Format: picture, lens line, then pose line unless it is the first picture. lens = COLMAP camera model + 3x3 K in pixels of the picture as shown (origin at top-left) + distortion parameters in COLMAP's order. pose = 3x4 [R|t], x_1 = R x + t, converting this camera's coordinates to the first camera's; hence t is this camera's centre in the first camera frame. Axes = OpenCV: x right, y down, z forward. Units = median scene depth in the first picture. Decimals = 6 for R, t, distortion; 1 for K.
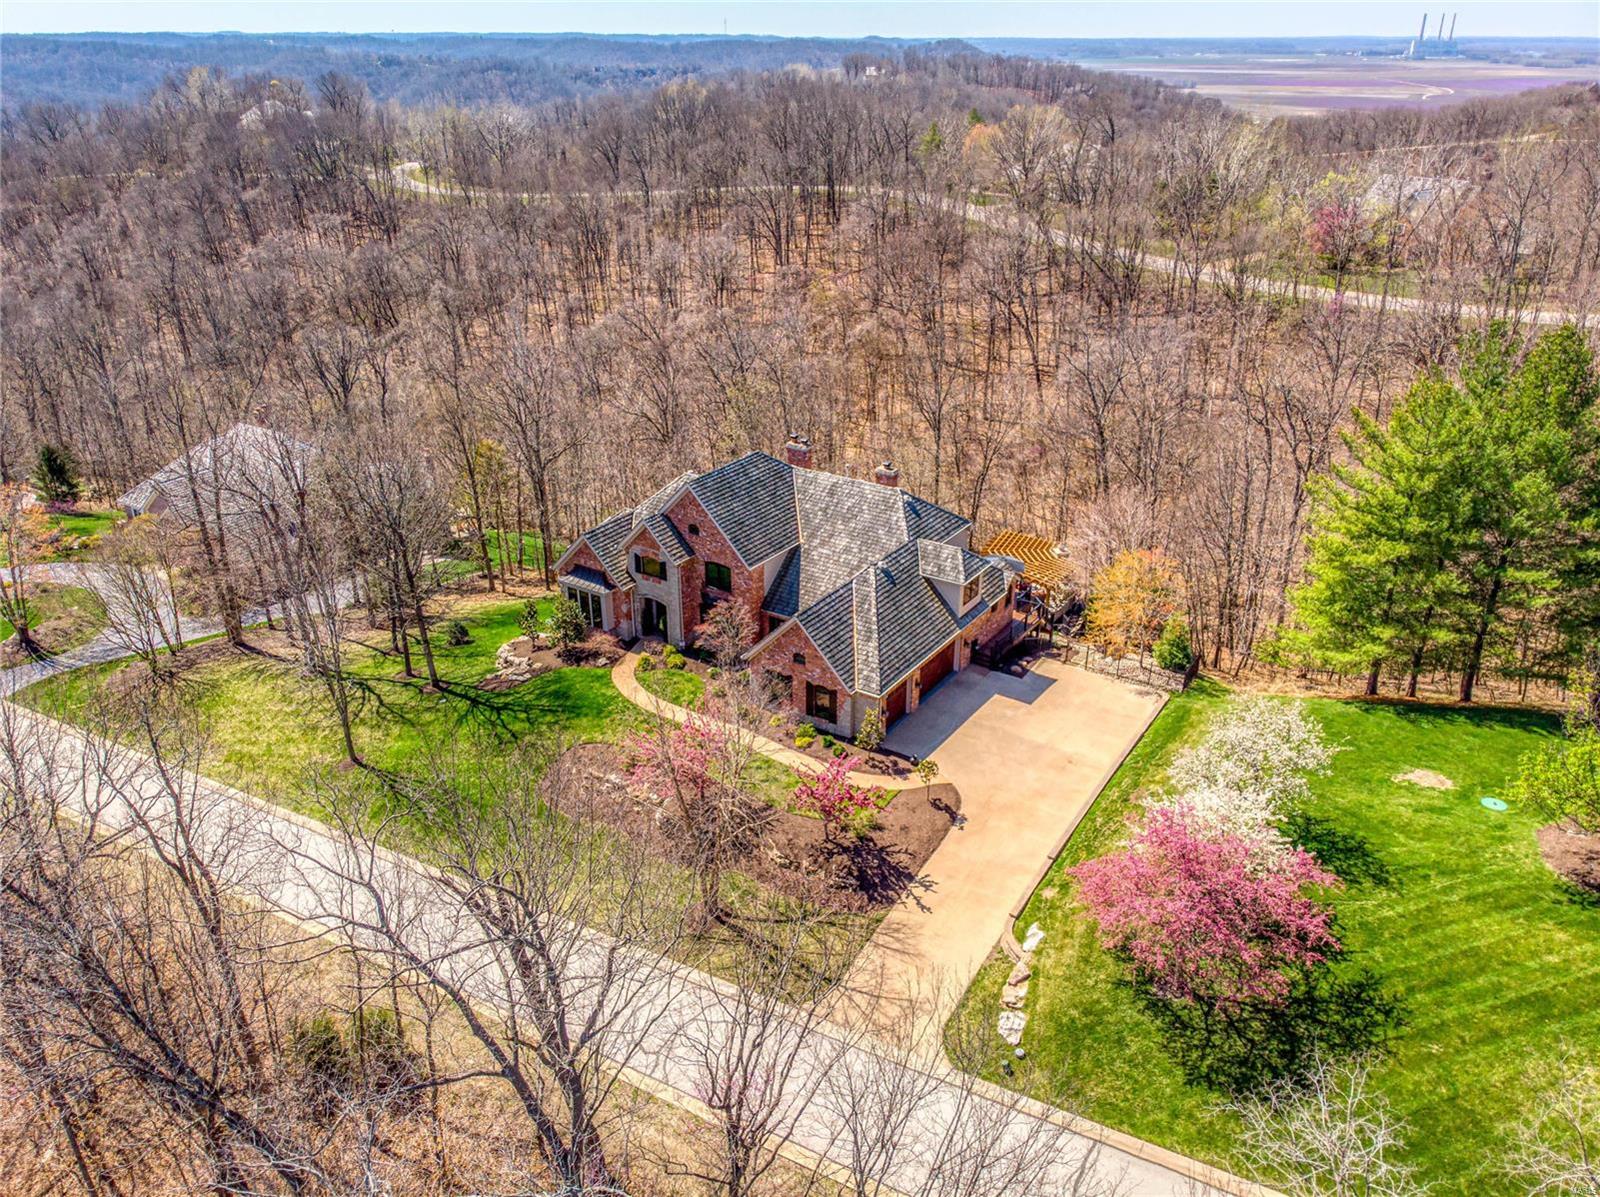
lens RADIAL K [[1162.3, 0, 800.0], [0, 1162.3, 598.5], [0, 0, 1]] dist [-0.002941, 0.005599]
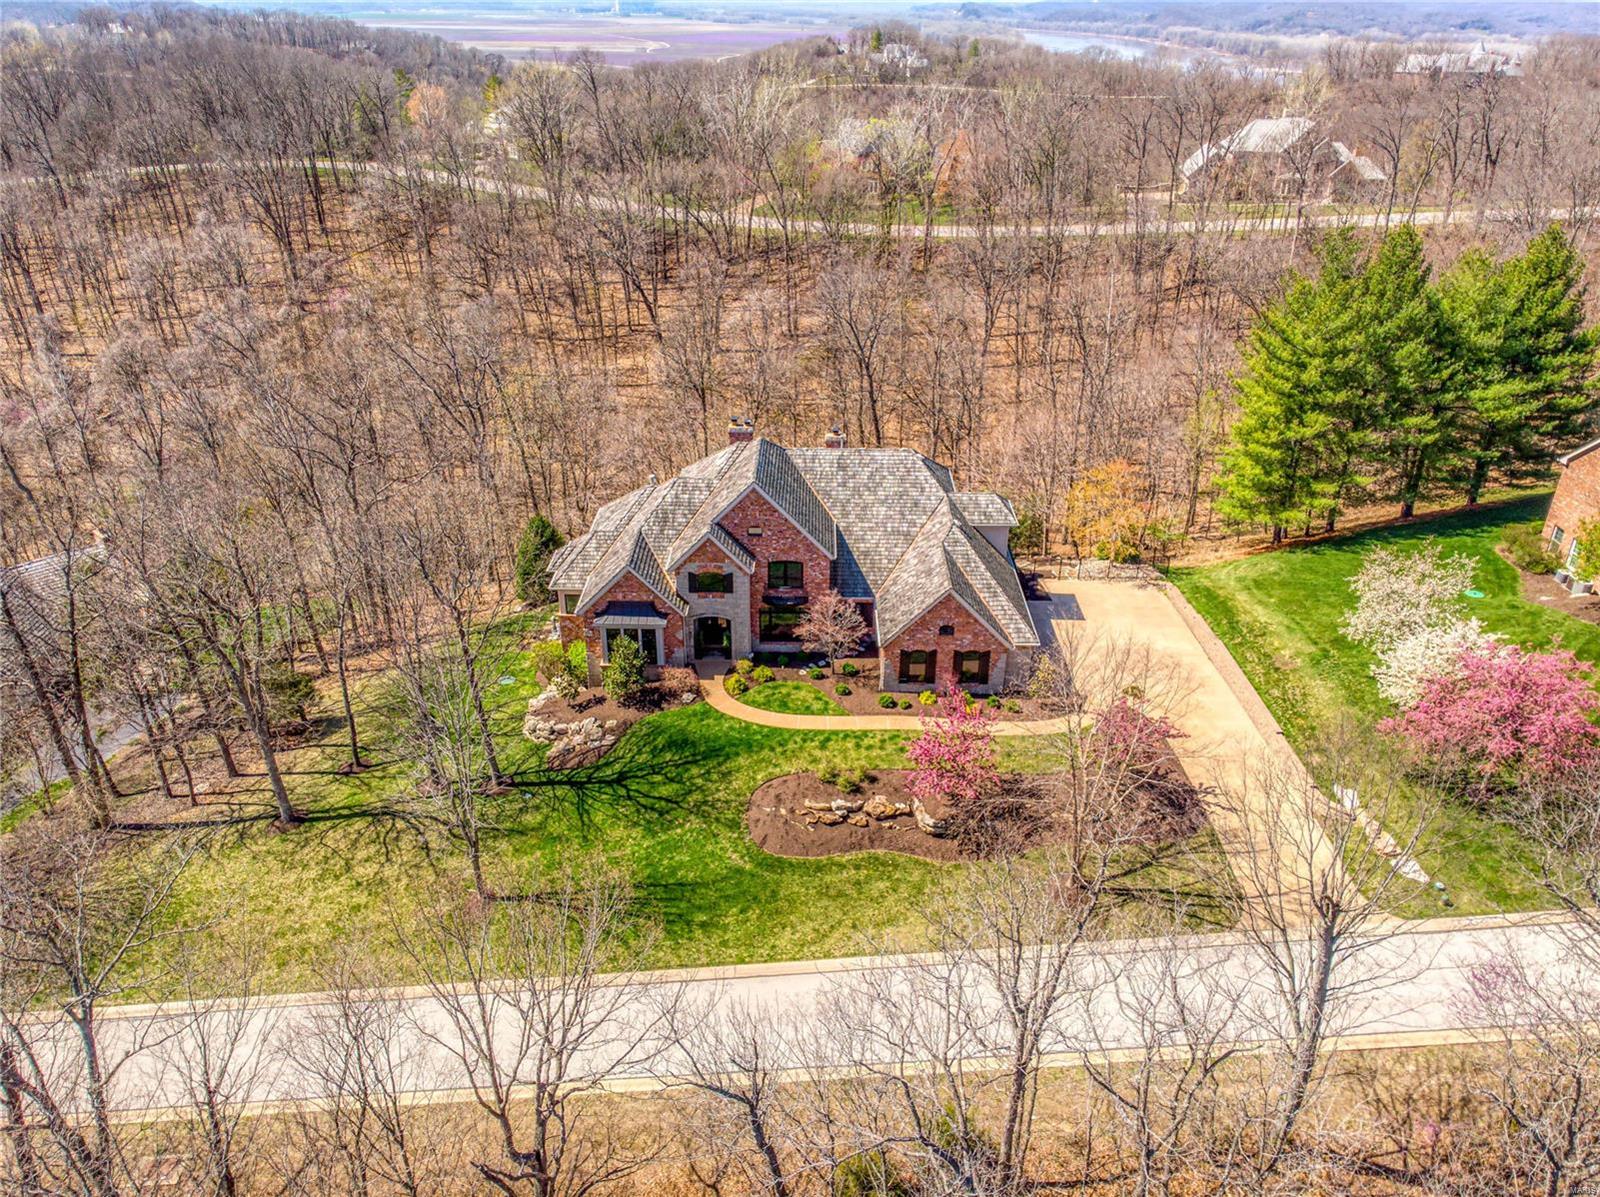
lens RADIAL K [[1162.3, 0, 800.0], [0, 1162.3, 598.5], [0, 0, 1]] dist [-0.002941, 0.005599]
pose [[0.848073, -0.239249, 0.472792, -0.507478], [0.224148, 0.970480, 0.089030, -0.081052], [-0.480136, 0.030472, 0.876665, 0.171077]]
